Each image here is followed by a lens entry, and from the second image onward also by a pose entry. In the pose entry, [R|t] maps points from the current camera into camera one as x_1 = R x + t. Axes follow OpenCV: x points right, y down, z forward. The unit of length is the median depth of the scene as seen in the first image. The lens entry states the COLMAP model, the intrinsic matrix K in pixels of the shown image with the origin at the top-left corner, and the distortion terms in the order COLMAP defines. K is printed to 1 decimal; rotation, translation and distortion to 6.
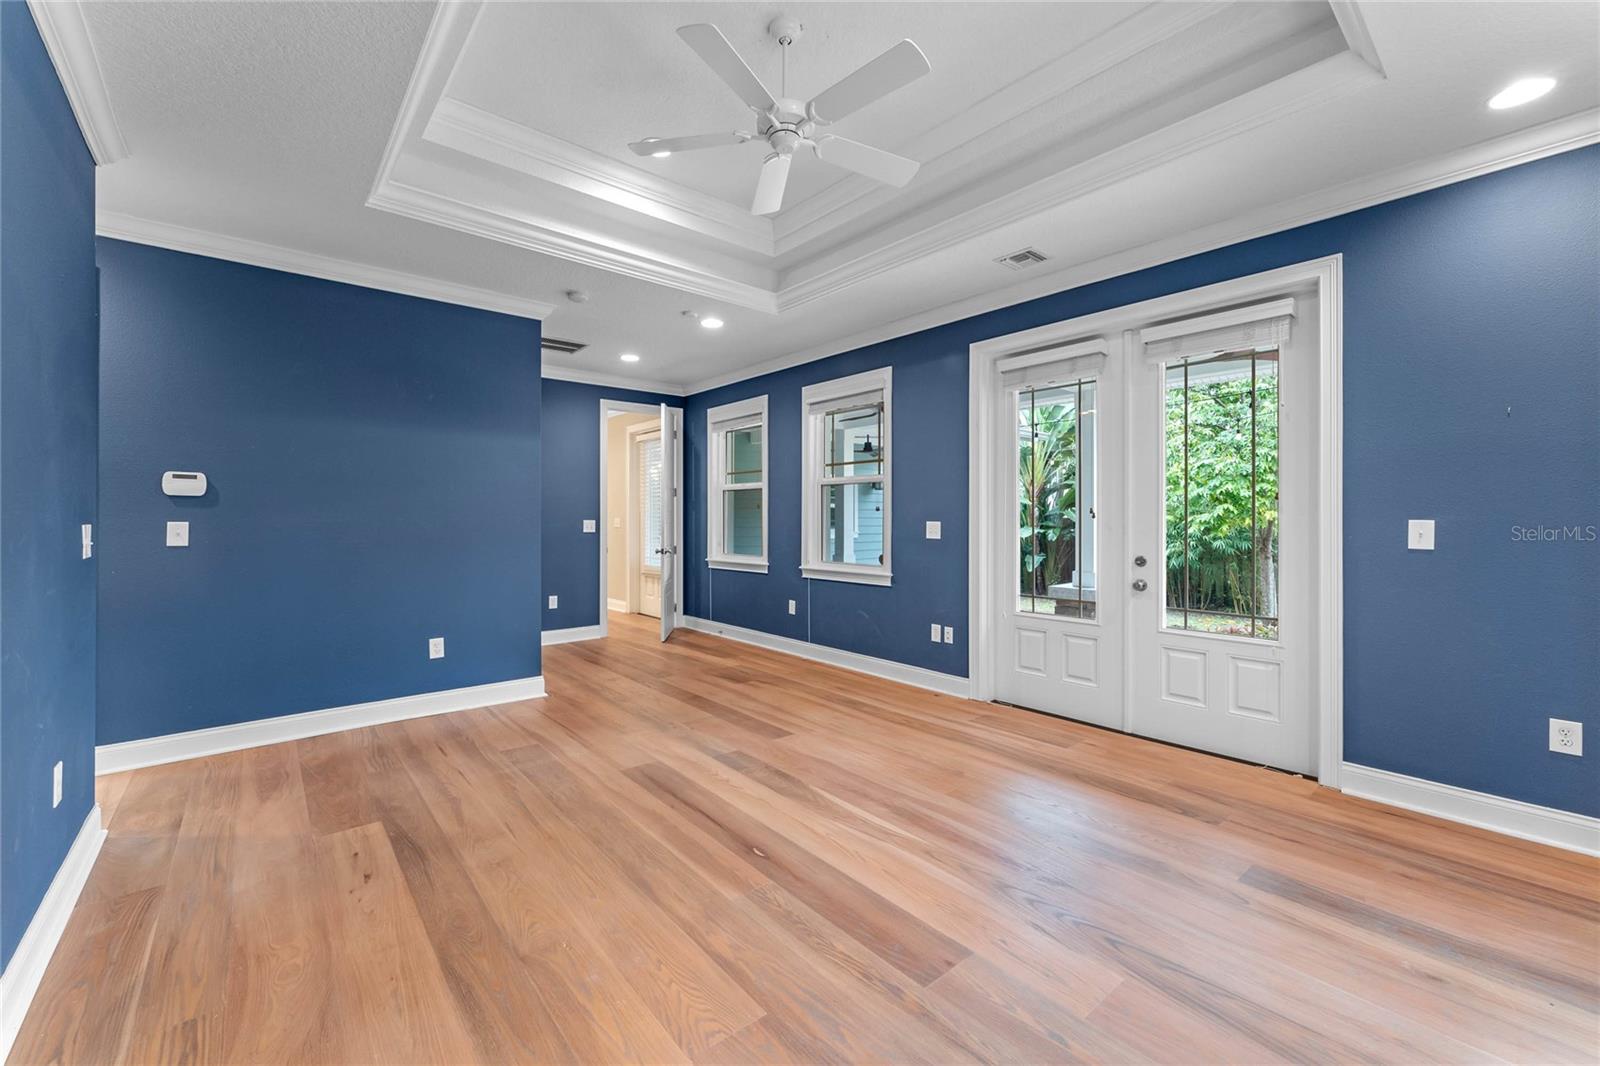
lens RADIAL K [[640.8, 0, 795.6], [0, 640.8, 525.2], [0, 0, 1]] dist [0.000369, 0.000338]
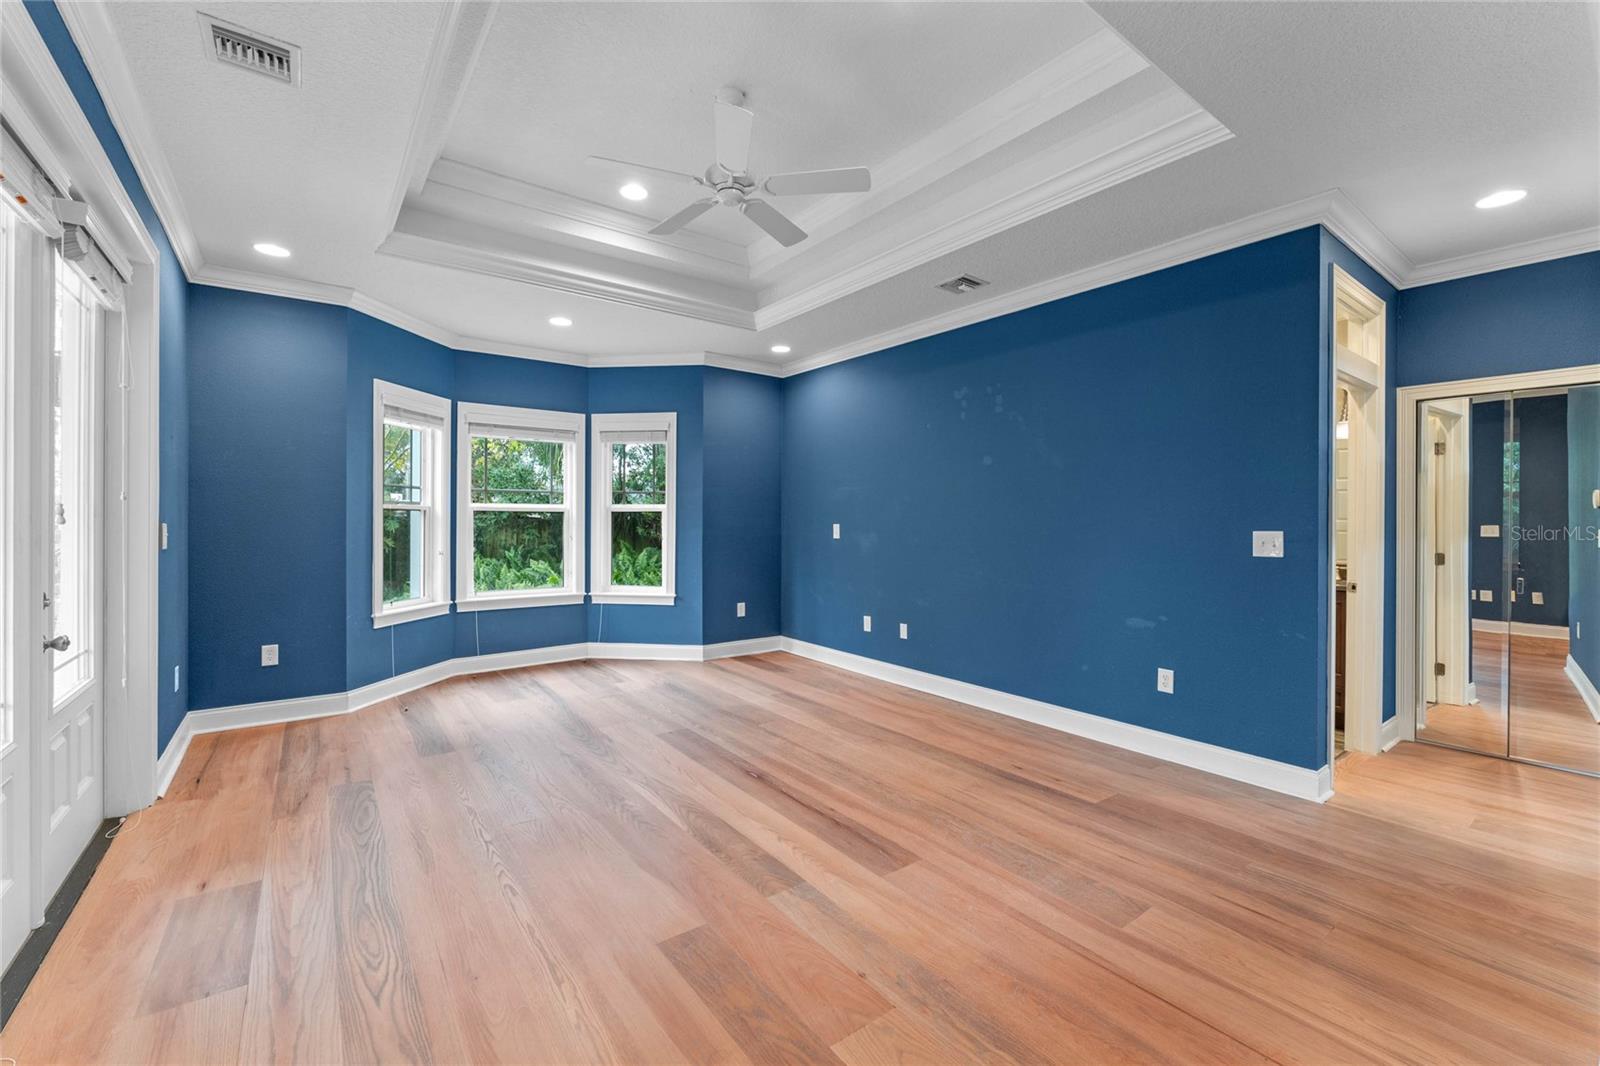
lens RADIAL K [[659.3, 0, 785.3], [0, 659.3, 518.0], [0, 0, 1]] dist [-0.001065, -0.000169]
pose [[-0.997386, -0.003982, 0.072144, -0.173502], [-0.003308, 0.999950, 0.009454, -0.028310], [-0.072178, 0.009191, -0.997349, 1.852645]]
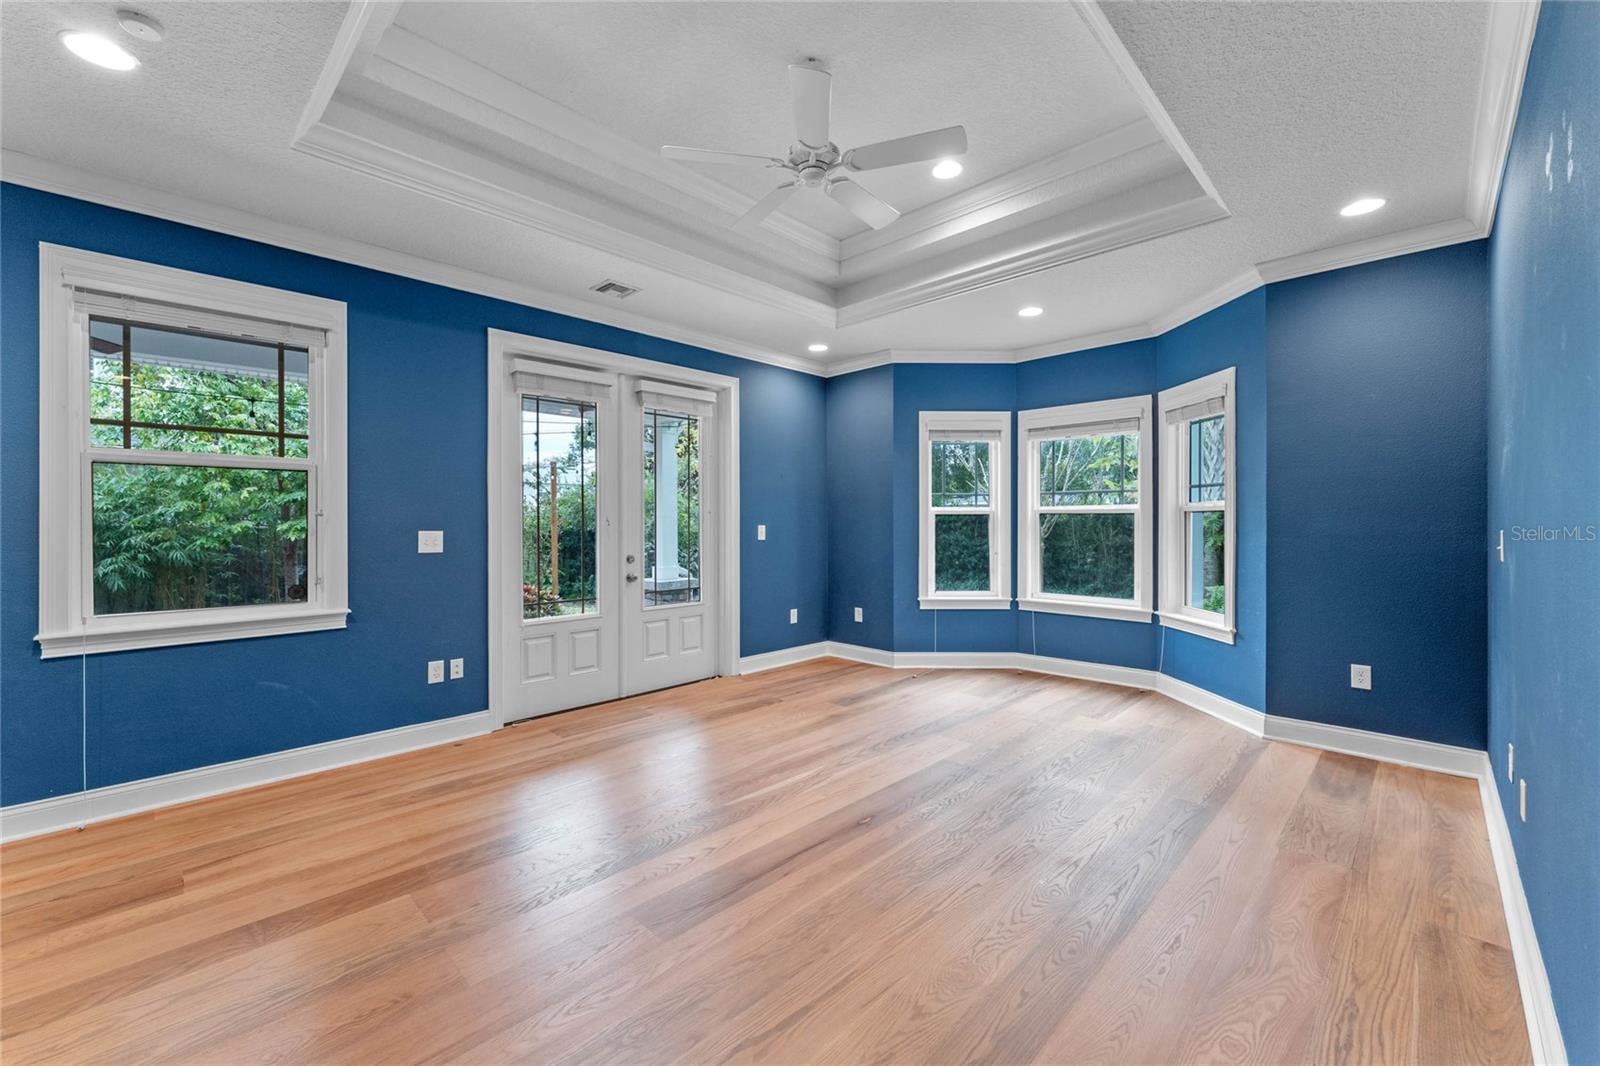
lens RADIAL K [[640.8, 0, 795.6], [0, 640.8, 525.2], [0, 0, 1]] dist [0.000369, 0.000338]
pose [[-0.090721, -0.004626, 0.995866, -0.925568], [0.013325, 0.999894, 0.005859, -0.016624], [-0.995787, 0.013802, -0.090650, 0.959604]]
